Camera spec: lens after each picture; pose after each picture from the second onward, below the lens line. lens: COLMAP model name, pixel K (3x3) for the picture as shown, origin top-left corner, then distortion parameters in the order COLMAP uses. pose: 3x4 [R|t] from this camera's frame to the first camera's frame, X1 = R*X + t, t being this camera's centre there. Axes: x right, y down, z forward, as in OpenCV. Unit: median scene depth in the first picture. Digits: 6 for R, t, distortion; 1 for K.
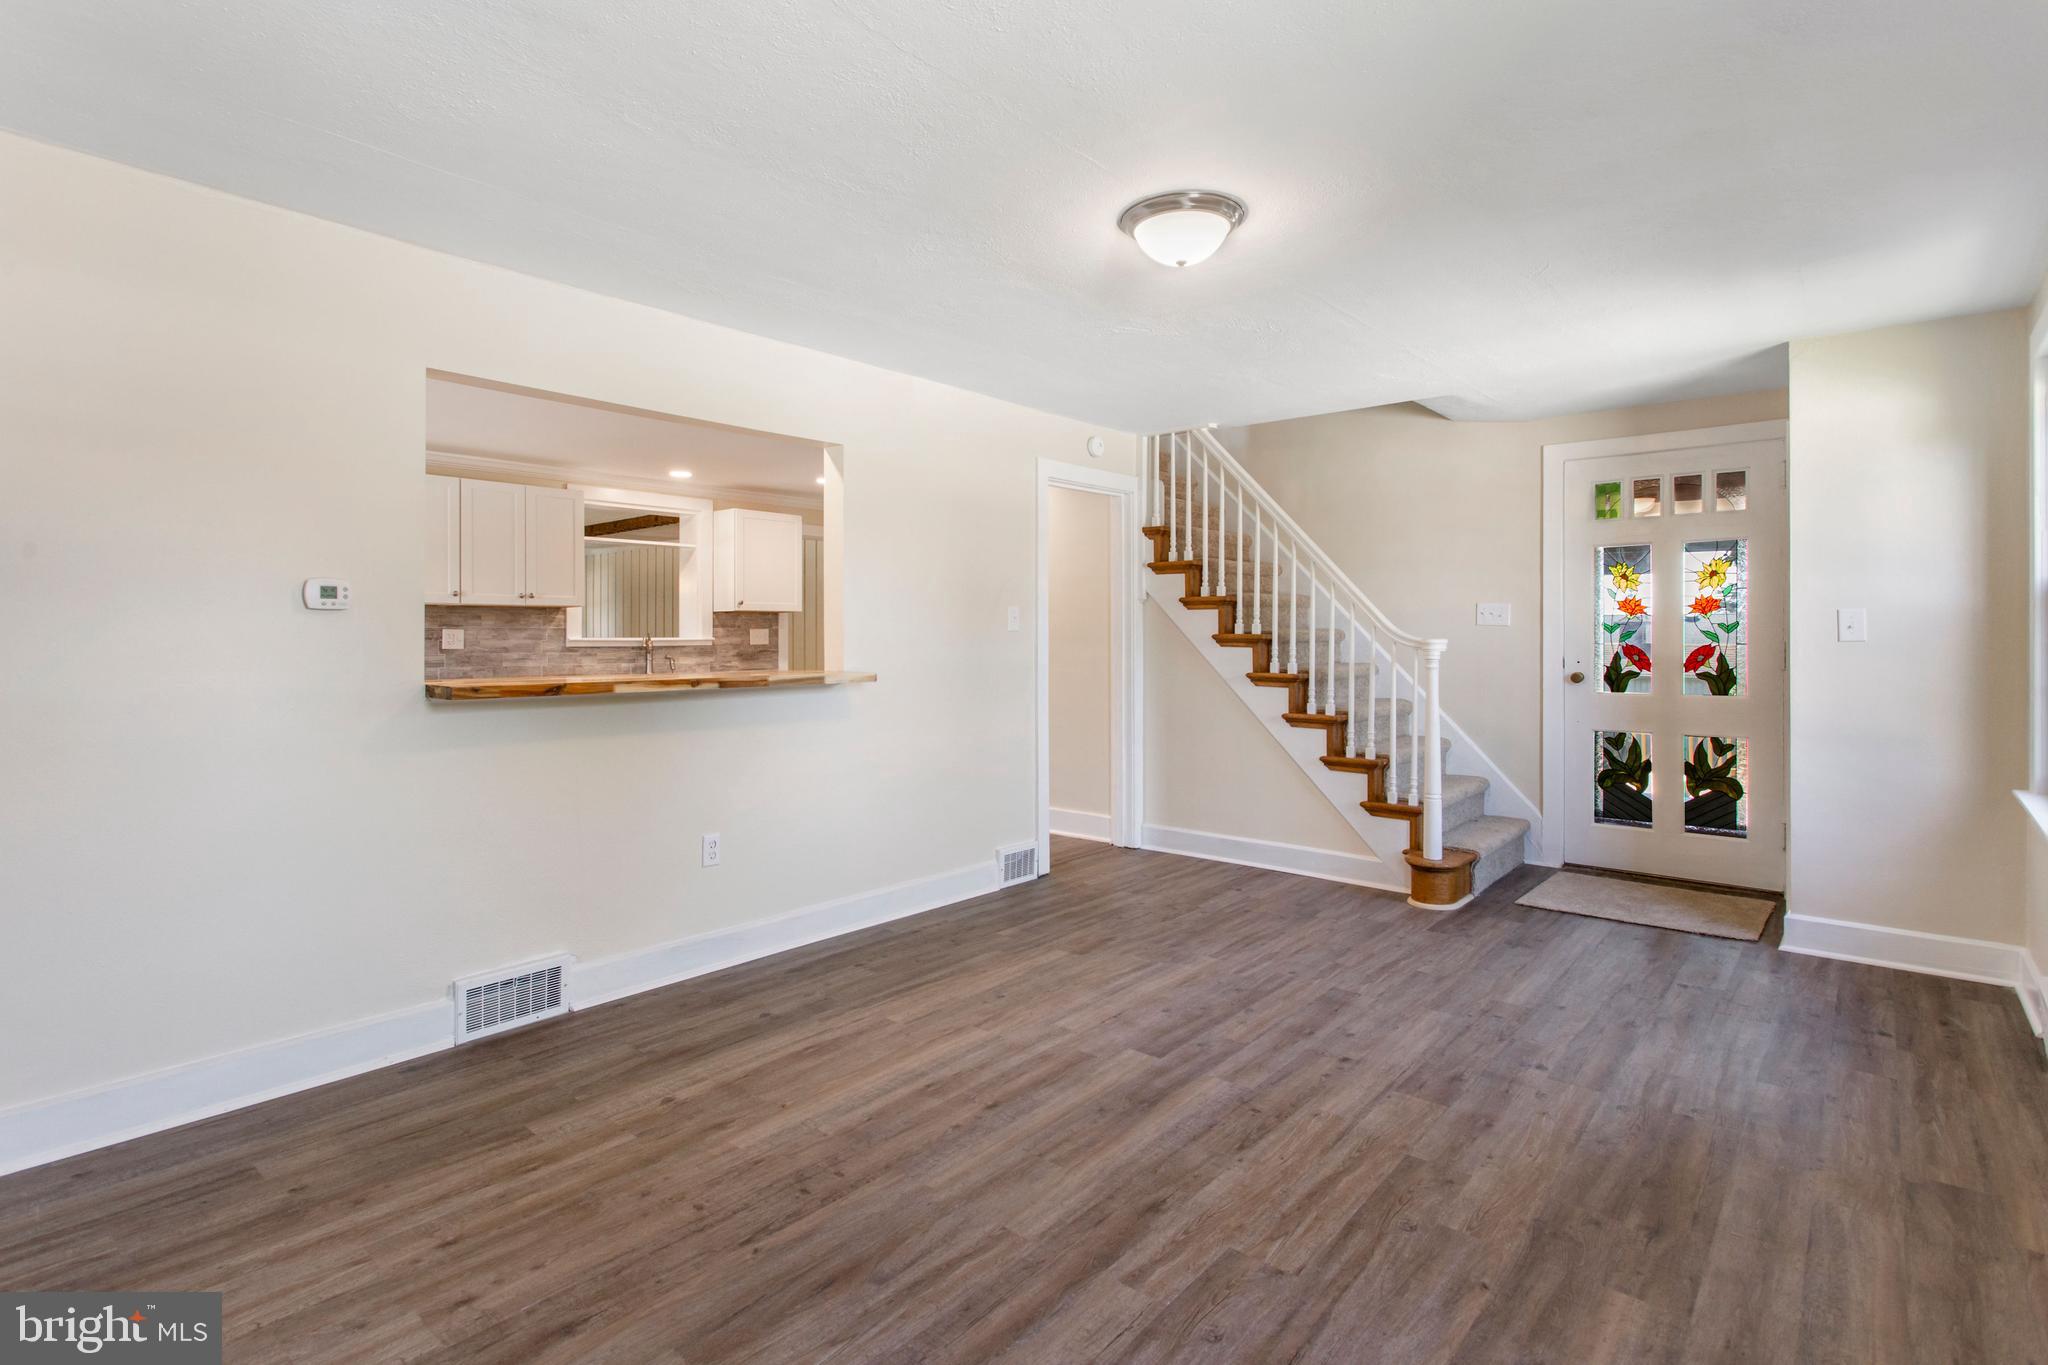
lens RADIAL K [[994.8, 0, 1010.3], [0, 994.8, 637.7], [0, 0, 1]] dist [-0.000250, 0.001529]
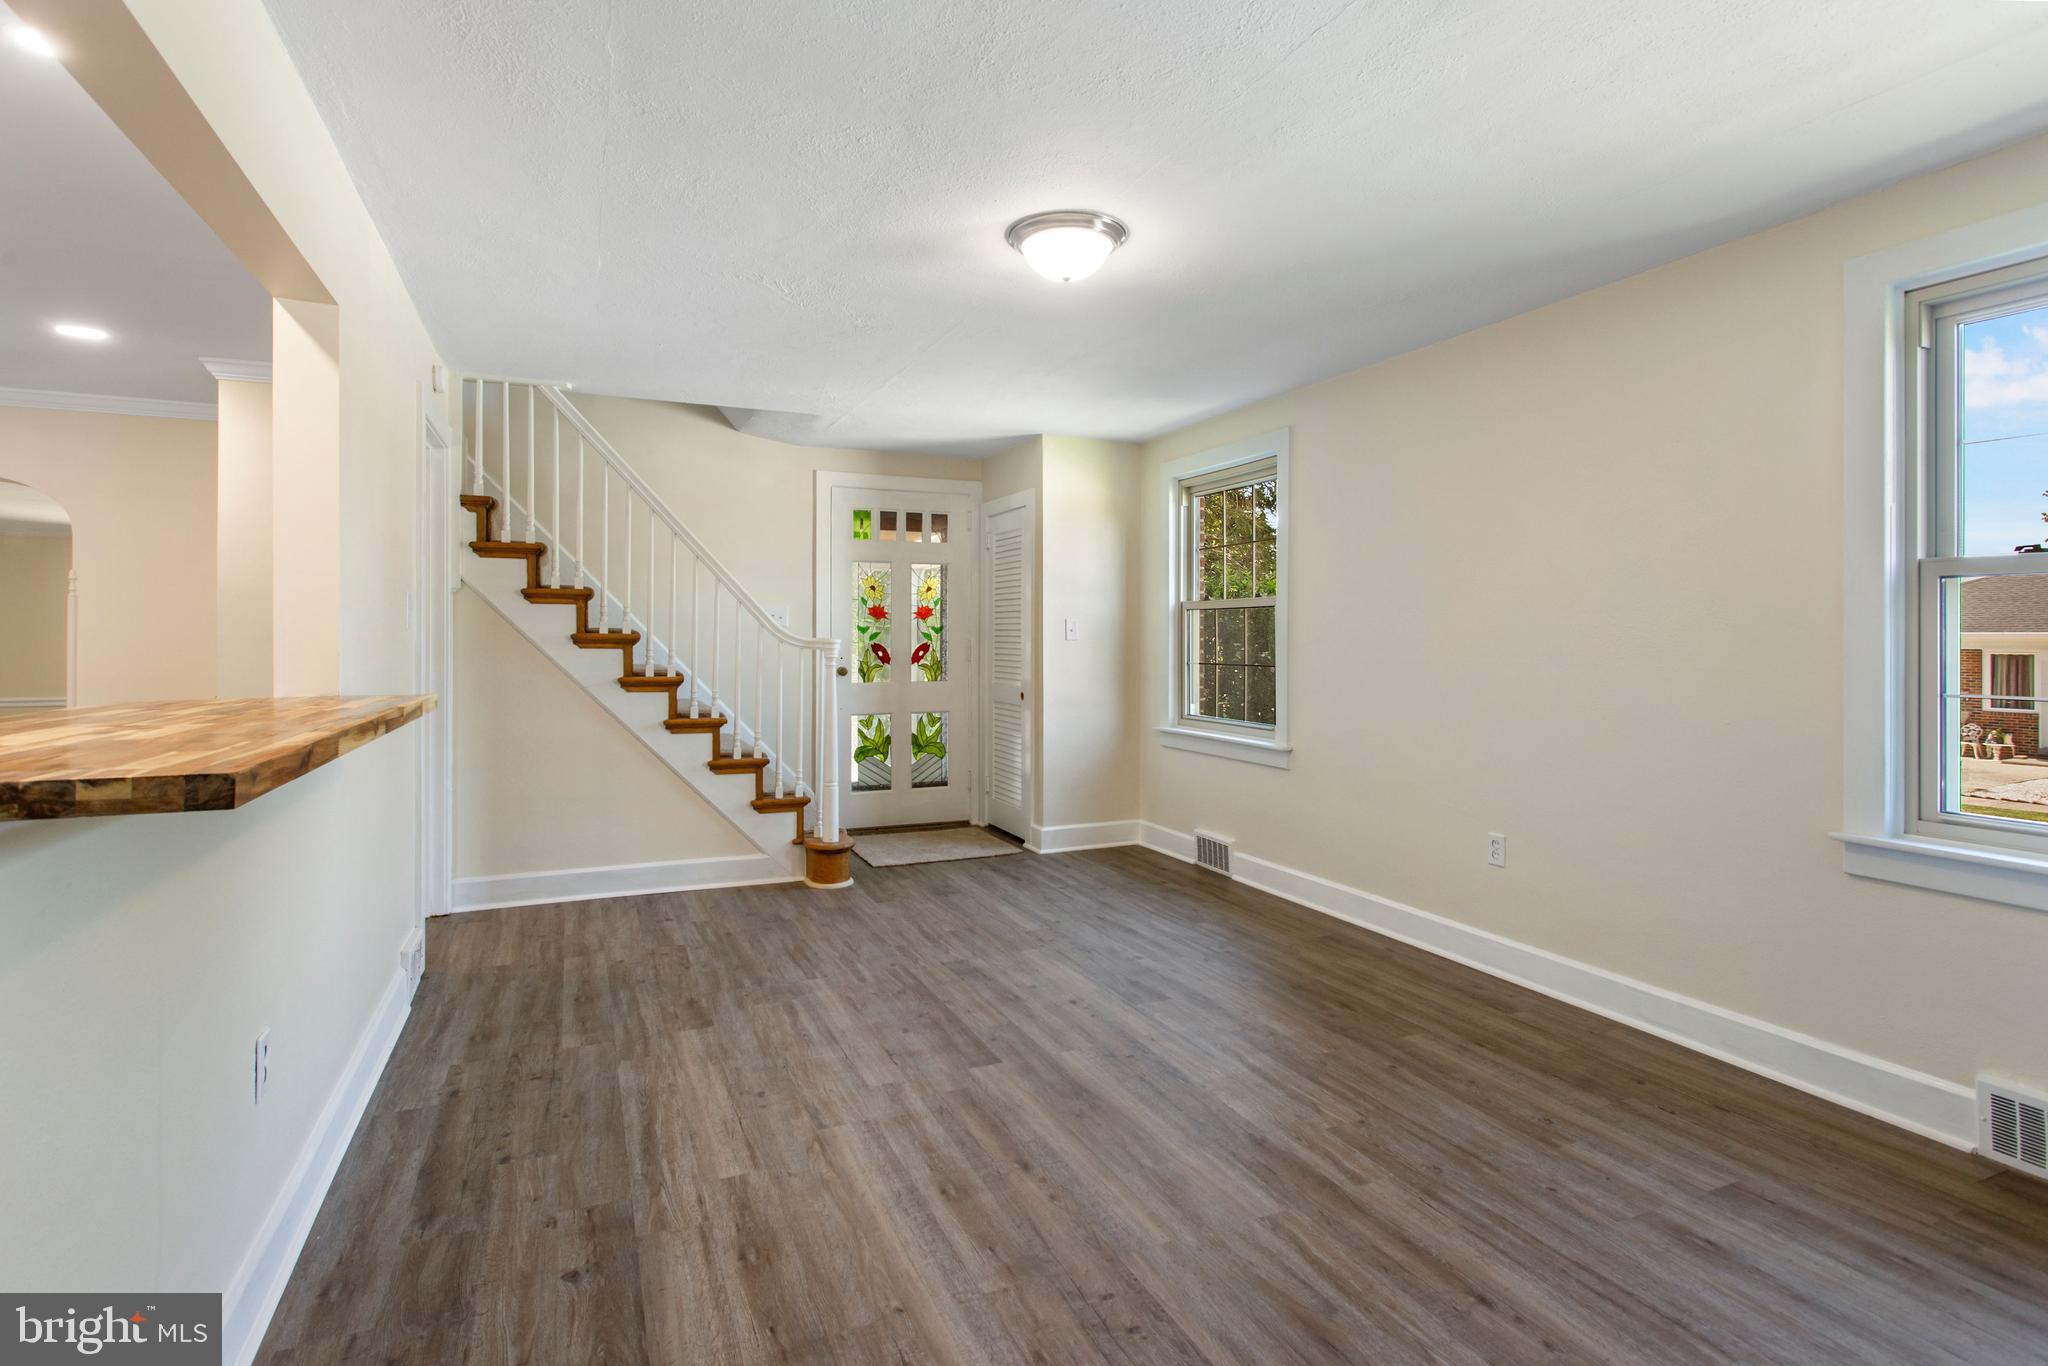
lens RADIAL K [[996.4, 0, 1000.8], [0, 996.4, 624.4], [0, 0, 1]] dist [0.002120, 0.000754]
pose [[0.435934, 0.011993, 0.899898, -0.722808], [-0.000452, 0.999914, -0.013107, -0.000292], [-0.899978, 0.005307, 0.435902, 0.546406]]
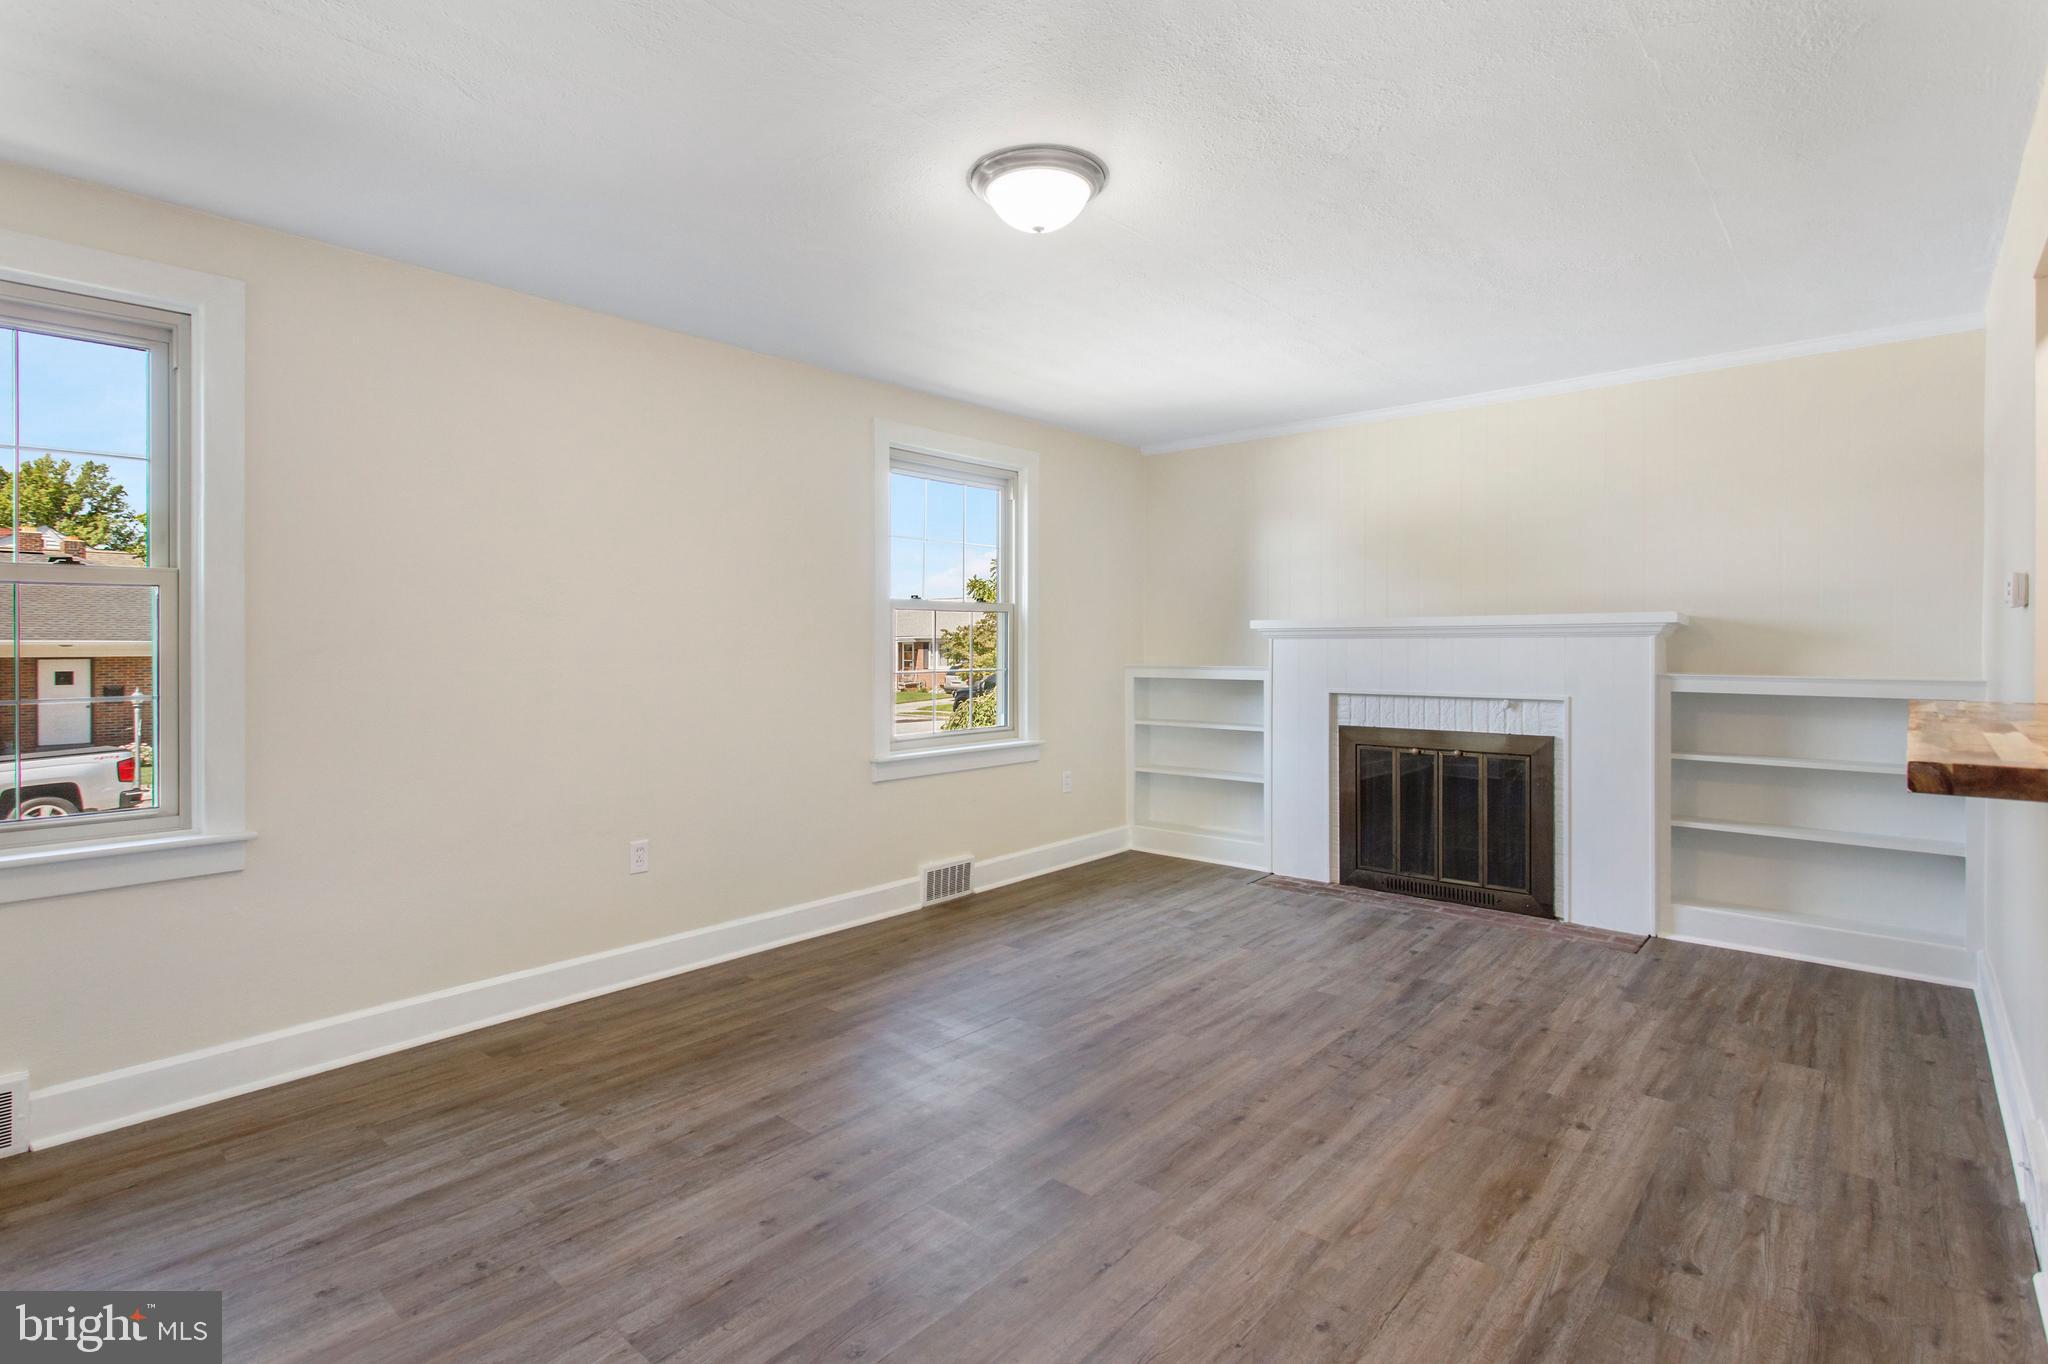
lens RADIAL K [[994.8, 0, 1010.3], [0, 994.8, 637.2], [0, 0, 1]] dist [-0.000250, 0.001529]
pose [[-0.999892, 0.002894, 0.014422, 0.166167], [0.002822, 0.999984, -0.005002, -0.000950], [-0.014436, -0.004961, -0.999883, 1.725947]]
